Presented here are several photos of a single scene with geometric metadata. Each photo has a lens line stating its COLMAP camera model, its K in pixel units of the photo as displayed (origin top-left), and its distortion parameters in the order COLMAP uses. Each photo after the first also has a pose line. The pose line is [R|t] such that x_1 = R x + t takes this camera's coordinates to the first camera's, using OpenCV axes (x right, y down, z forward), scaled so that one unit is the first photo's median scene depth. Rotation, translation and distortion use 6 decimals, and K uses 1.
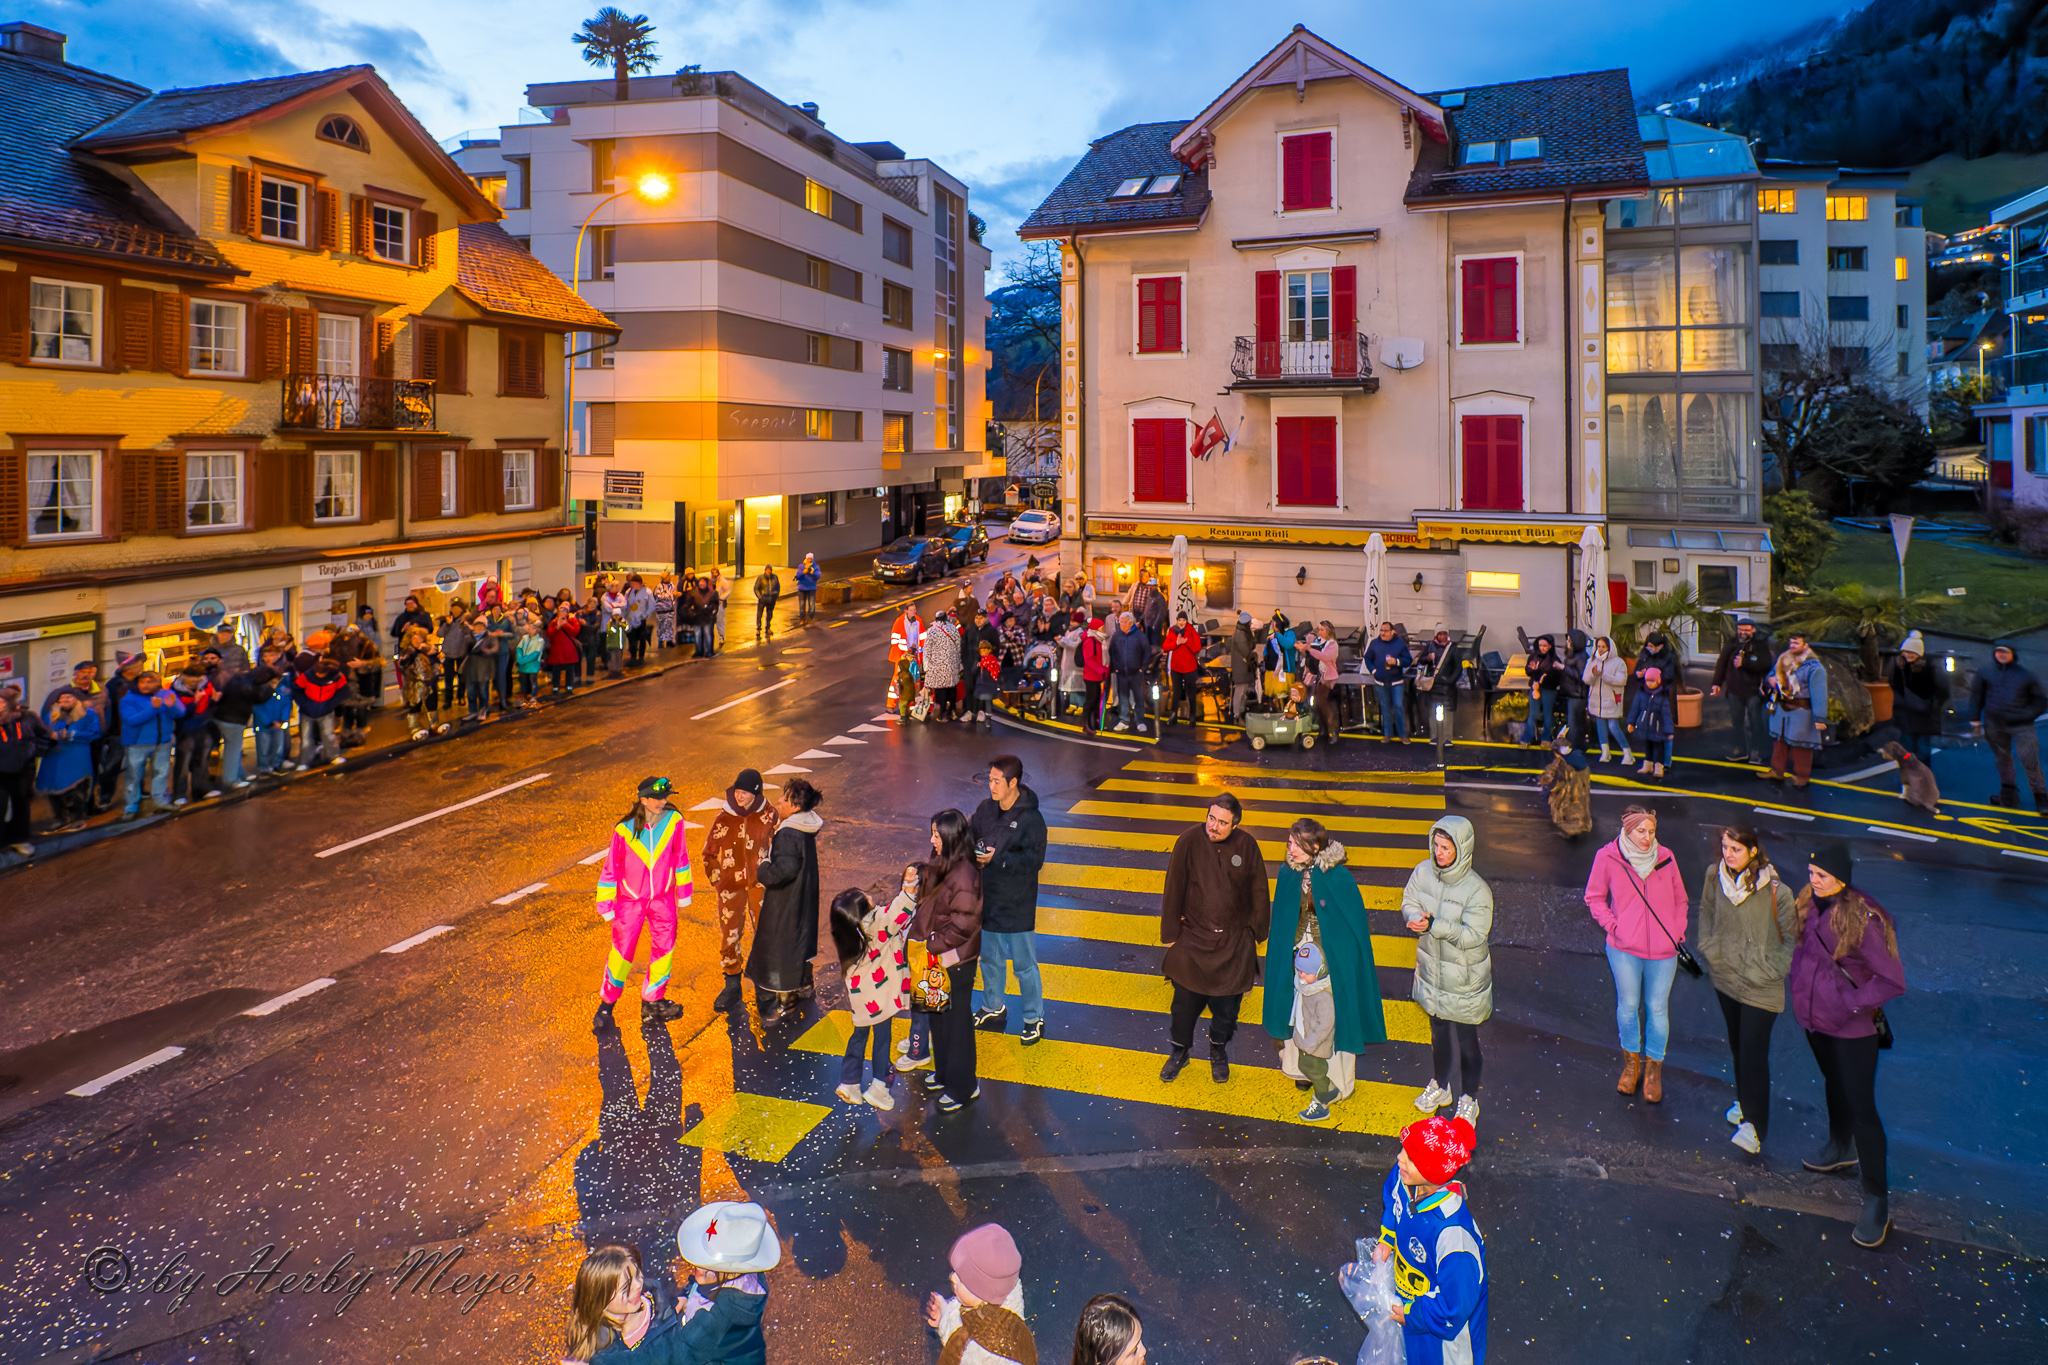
lens RADIAL K [[1240.3, 0, 1077.0], [0, 1240.3, 698.2], [0, 0, 1]] dist [0.009763, -0.007504]
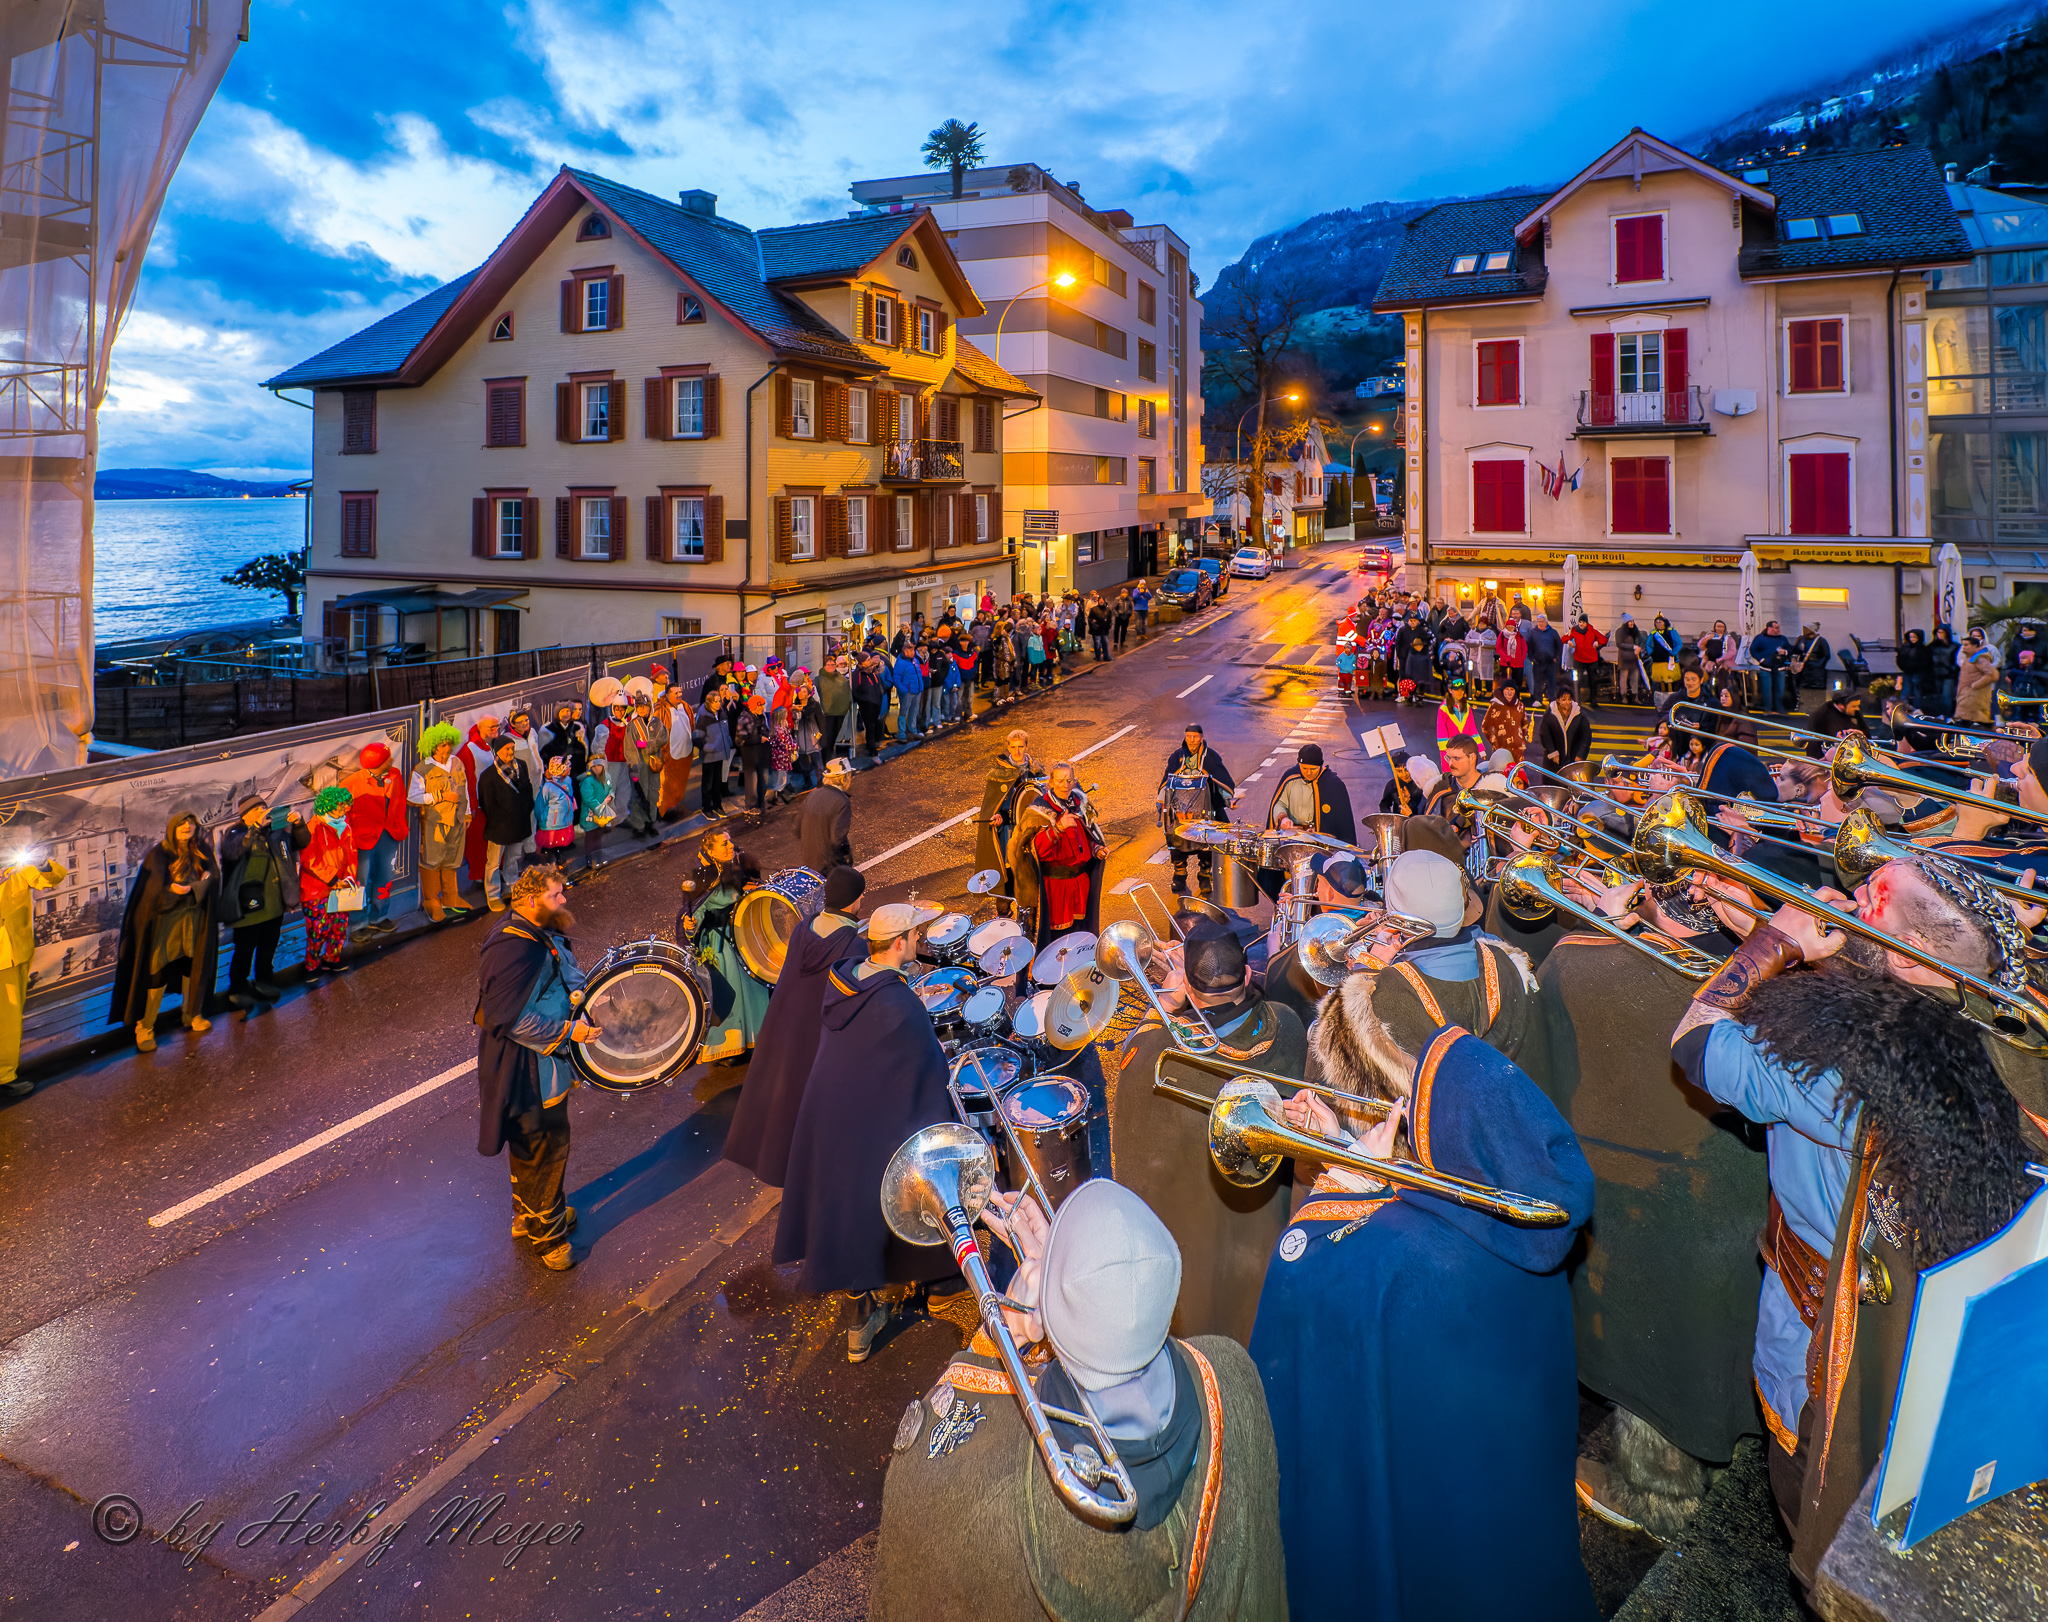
lens RADIAL K [[1313.8, 0, 929.2], [0, 1313.8, 753.8], [0, 0, 1]] dist [-0.002130, -0.004899]
pose [[0.988840, 0.016775, -0.148035, -0.284413], [-0.017137, 0.999852, -0.001173, 0.064581], [0.147993, 0.003697, 0.988981, -0.317647]]
